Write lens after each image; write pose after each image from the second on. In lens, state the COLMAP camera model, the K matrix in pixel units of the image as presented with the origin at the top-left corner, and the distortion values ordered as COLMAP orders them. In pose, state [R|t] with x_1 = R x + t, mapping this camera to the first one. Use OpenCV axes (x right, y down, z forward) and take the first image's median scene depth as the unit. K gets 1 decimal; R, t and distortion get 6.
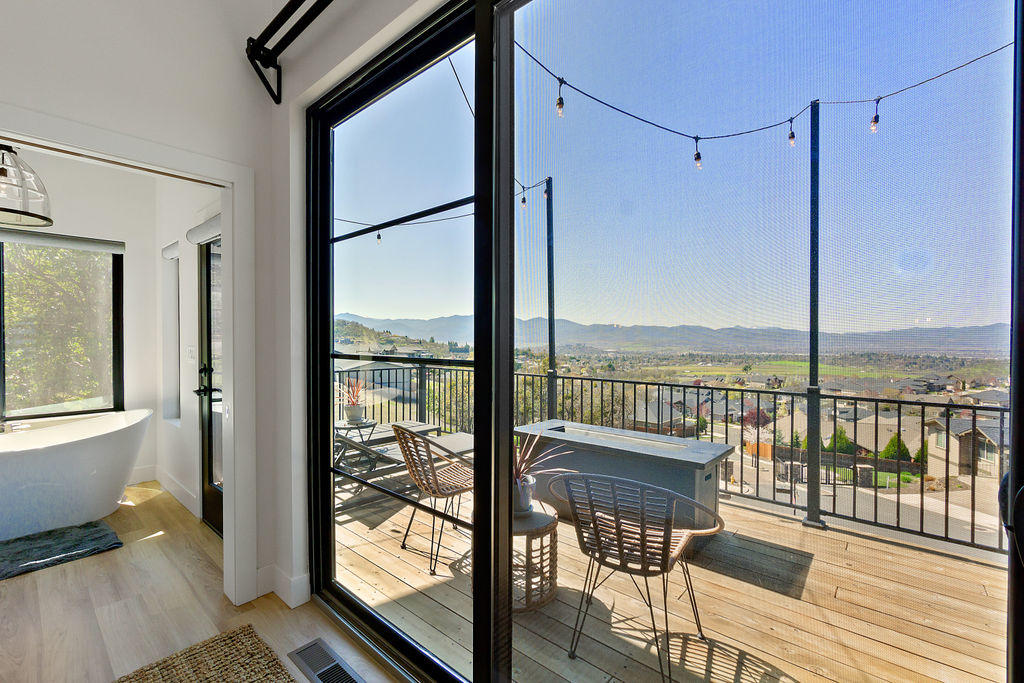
lens RADIAL K [[453.2, 0, 494.1], [0, 453.2, 343.4], [0, 0, 1]] dist [-0.000113, -0.000046]
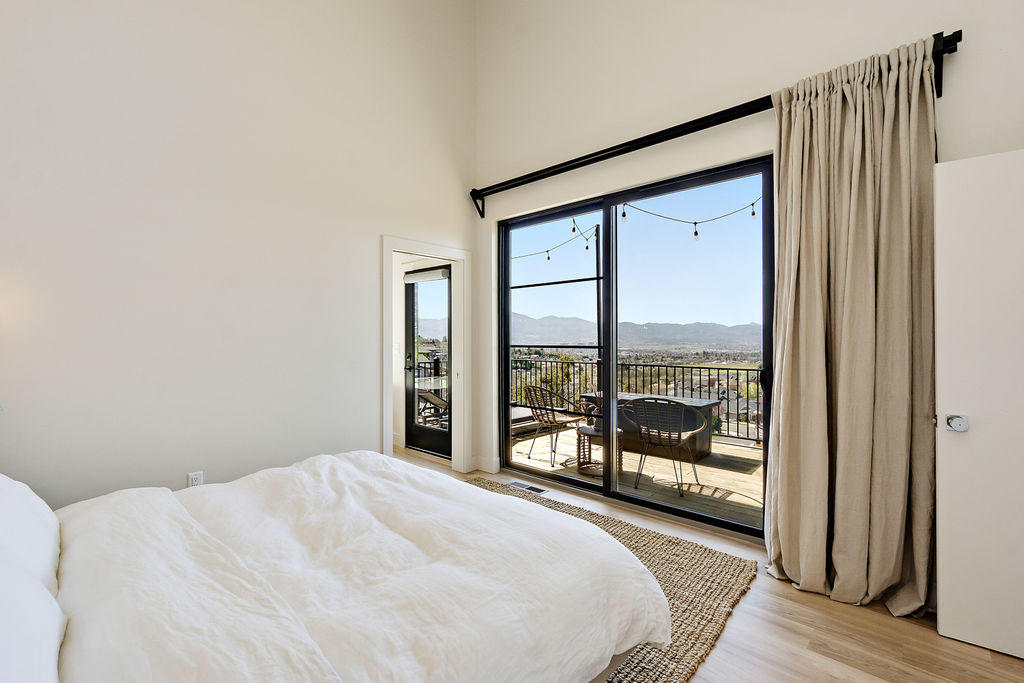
lens RADIAL K [[452.3, 0, 519.5], [0, 452.3, 335.3], [0, 0, 1]] dist [0.001166, 0.000079]
pose [[0.999738, -0.004319, 0.022470, -0.362943], [0.004693, 0.999851, -0.016620, 0.014086], [-0.022395, 0.016721, 0.999609, -0.961709]]
